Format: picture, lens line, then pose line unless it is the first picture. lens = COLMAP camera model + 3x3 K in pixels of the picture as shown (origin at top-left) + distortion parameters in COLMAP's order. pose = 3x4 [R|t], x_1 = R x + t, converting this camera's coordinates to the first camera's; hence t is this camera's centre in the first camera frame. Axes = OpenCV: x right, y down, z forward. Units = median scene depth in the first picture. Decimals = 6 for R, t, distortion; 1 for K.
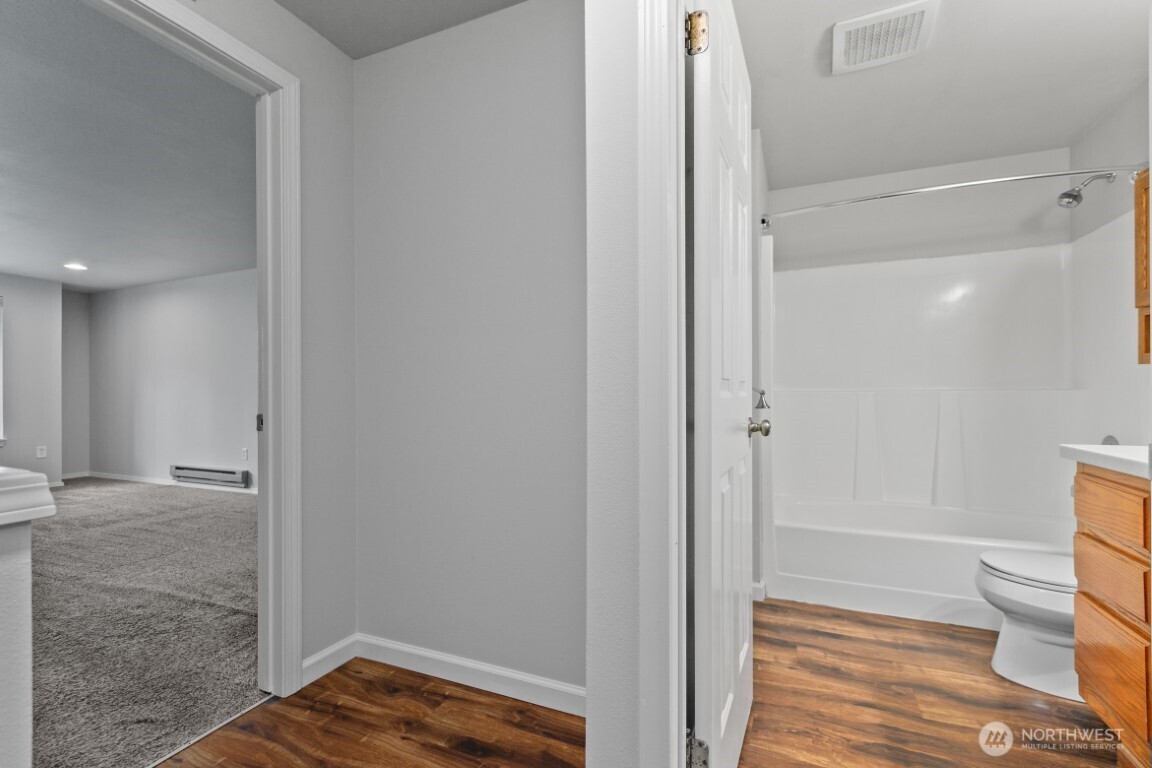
lens RADIAL K [[521.5, 0, 572.3], [0, 521.5, 394.3], [0, 0, 1]] dist [0.000573, -0.000286]
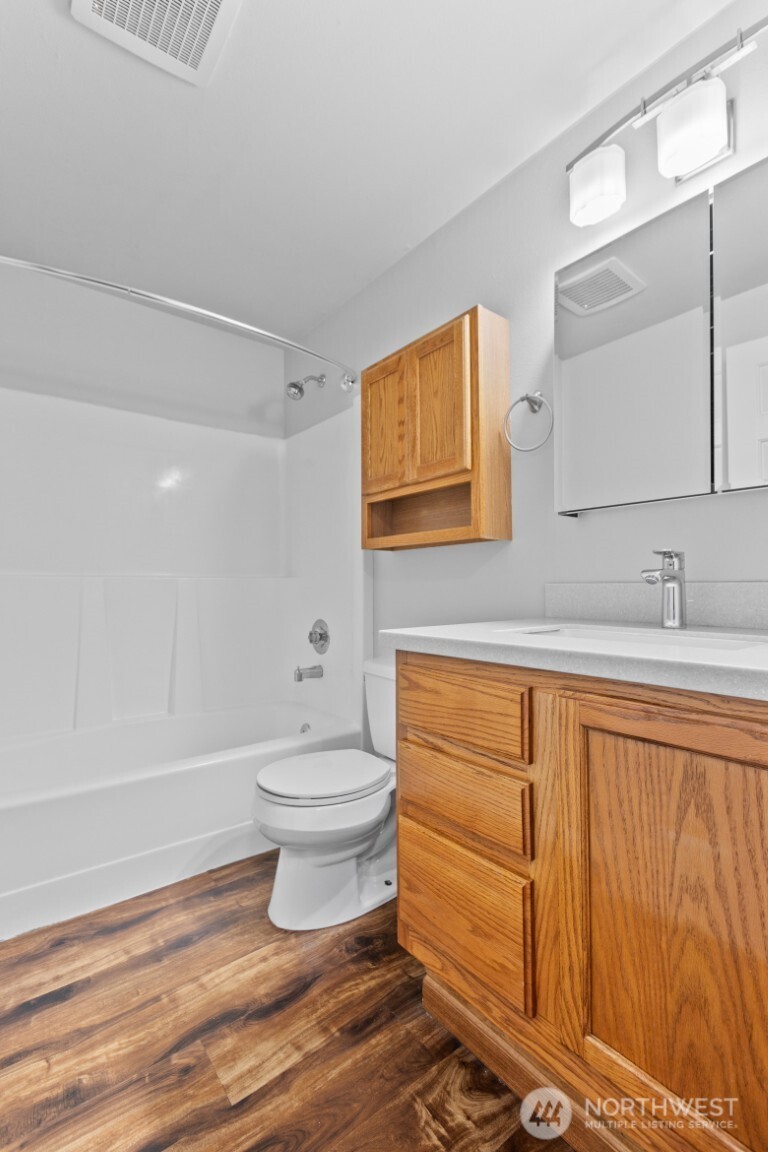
lens RADIAL K [[527.4, 0, 388.5], [0, 527.4, 575.4], [0, 0, 1]] dist [0.001086, -0.000316]
pose [[0.477490, 0.021848, 0.878365, 0.171874], [0.006063, 0.999585, -0.028159, 0.025155], [-0.878616, 0.018771, 0.477160, 0.437425]]
